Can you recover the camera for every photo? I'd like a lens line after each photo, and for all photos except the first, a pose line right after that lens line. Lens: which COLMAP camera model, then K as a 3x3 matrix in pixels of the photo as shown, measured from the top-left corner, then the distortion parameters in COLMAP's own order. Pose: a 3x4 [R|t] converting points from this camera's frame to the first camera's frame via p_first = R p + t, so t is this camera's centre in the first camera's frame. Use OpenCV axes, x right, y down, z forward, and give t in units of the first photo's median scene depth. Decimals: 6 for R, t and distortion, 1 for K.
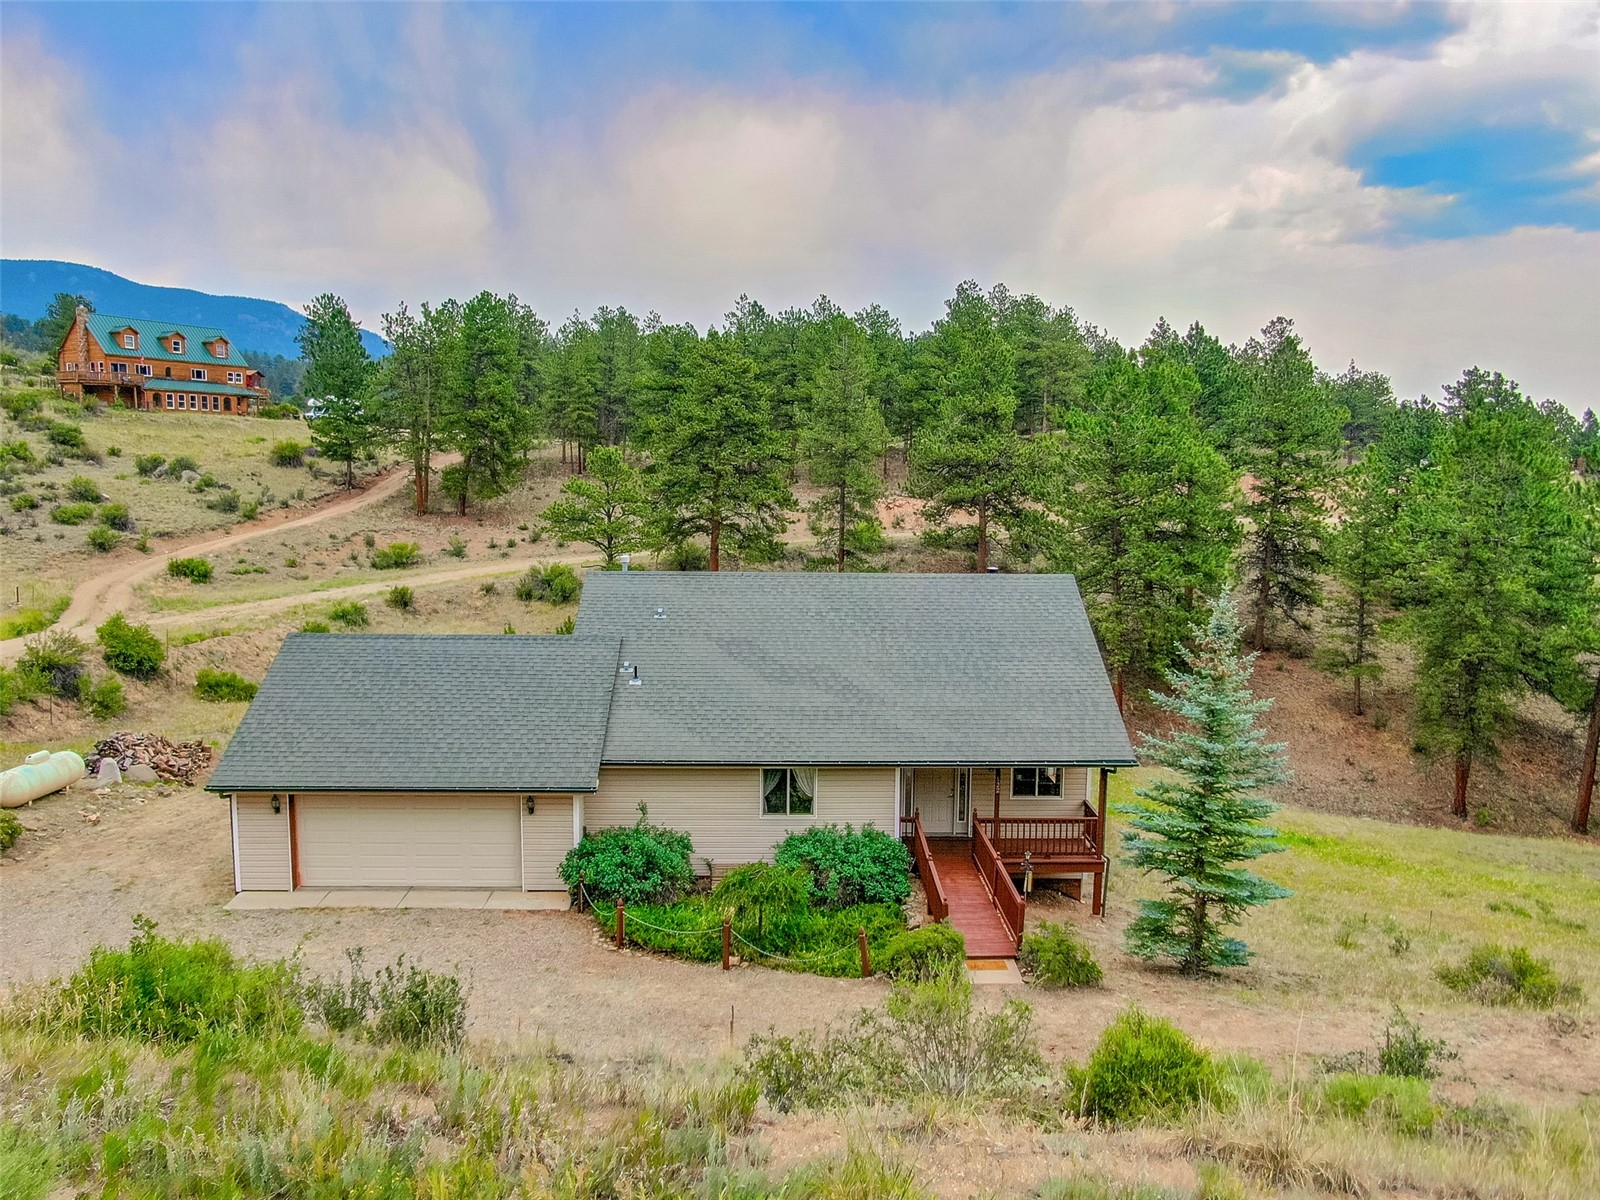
lens RADIAL K [[1154.3, 0, 800.0], [0, 1154.3, 600.0], [0, 0, 1]] dist [-0.002742, 0.004681]
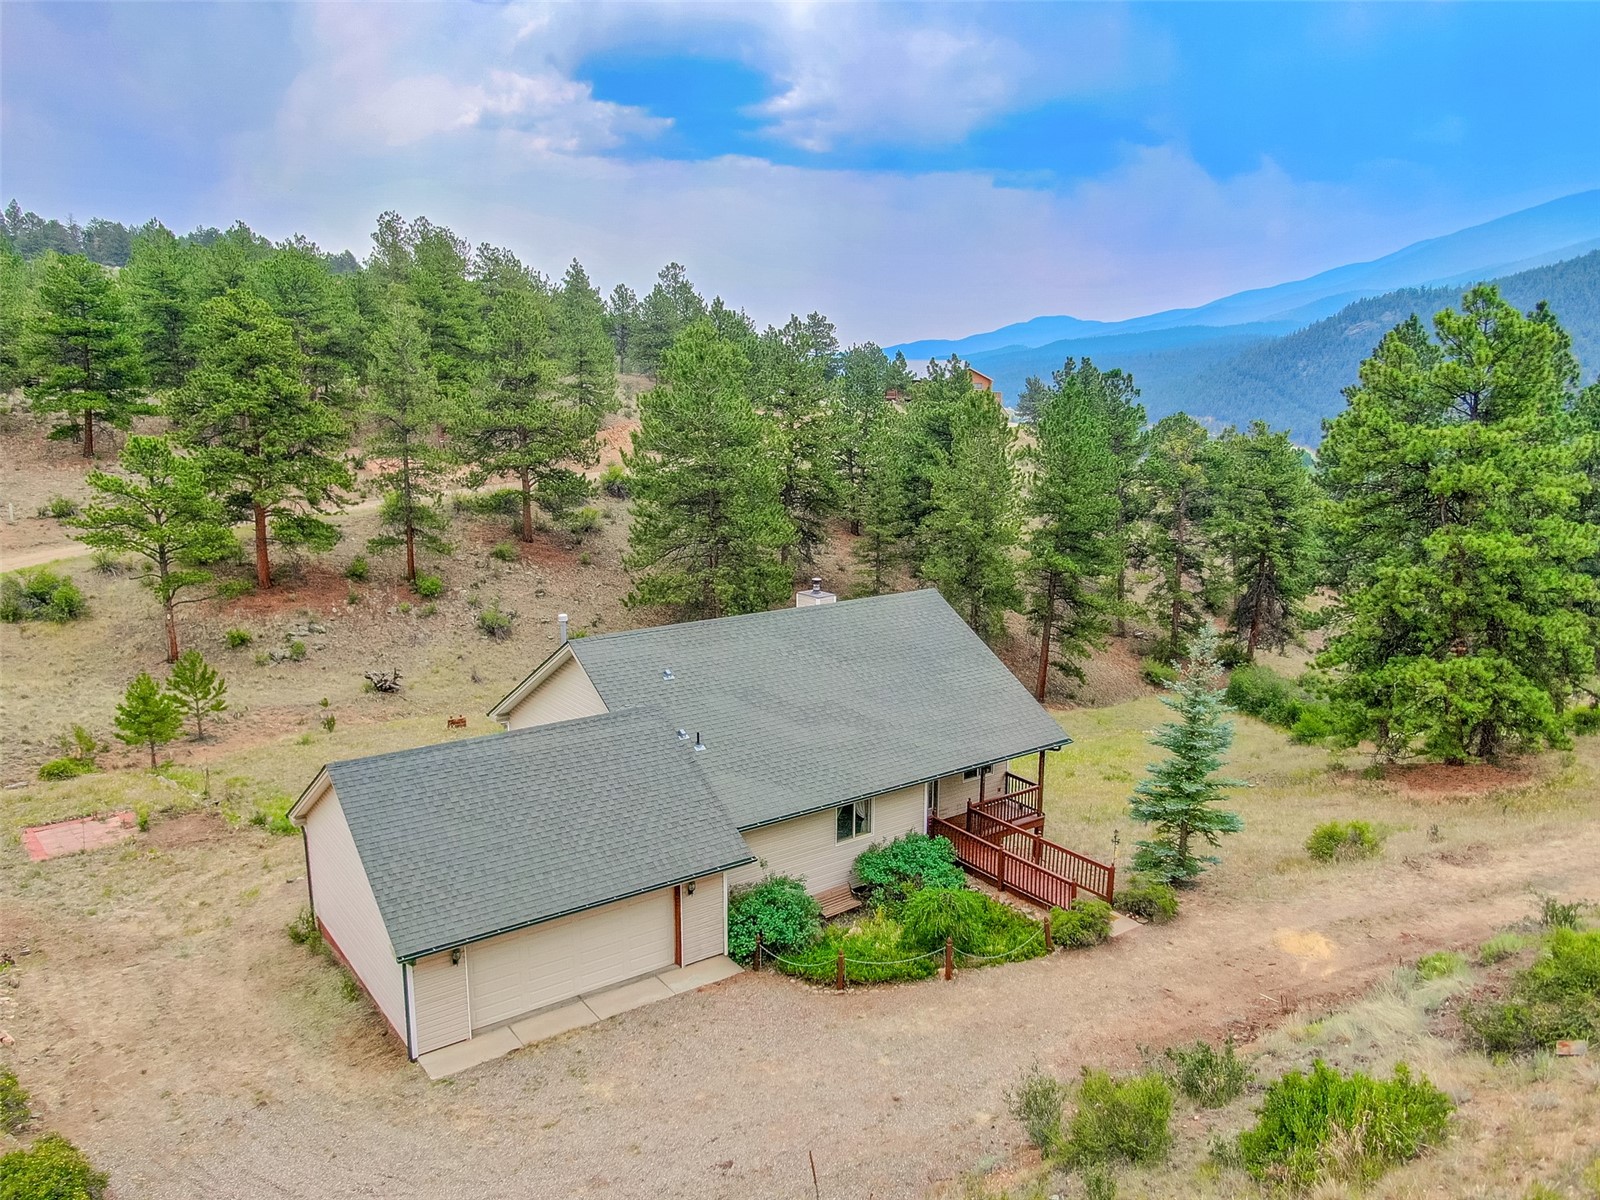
lens RADIAL K [[1163.4, 0, 800.0], [0, 1163.4, 600.0], [0, 0, 1]] dist [-0.033808, 0.001310]
pose [[0.819059, -0.115887, 0.561883, -0.635526], [0.068477, 0.992132, 0.104807, -0.164623], [-0.569608, -0.047367, 0.820550, 0.080373]]
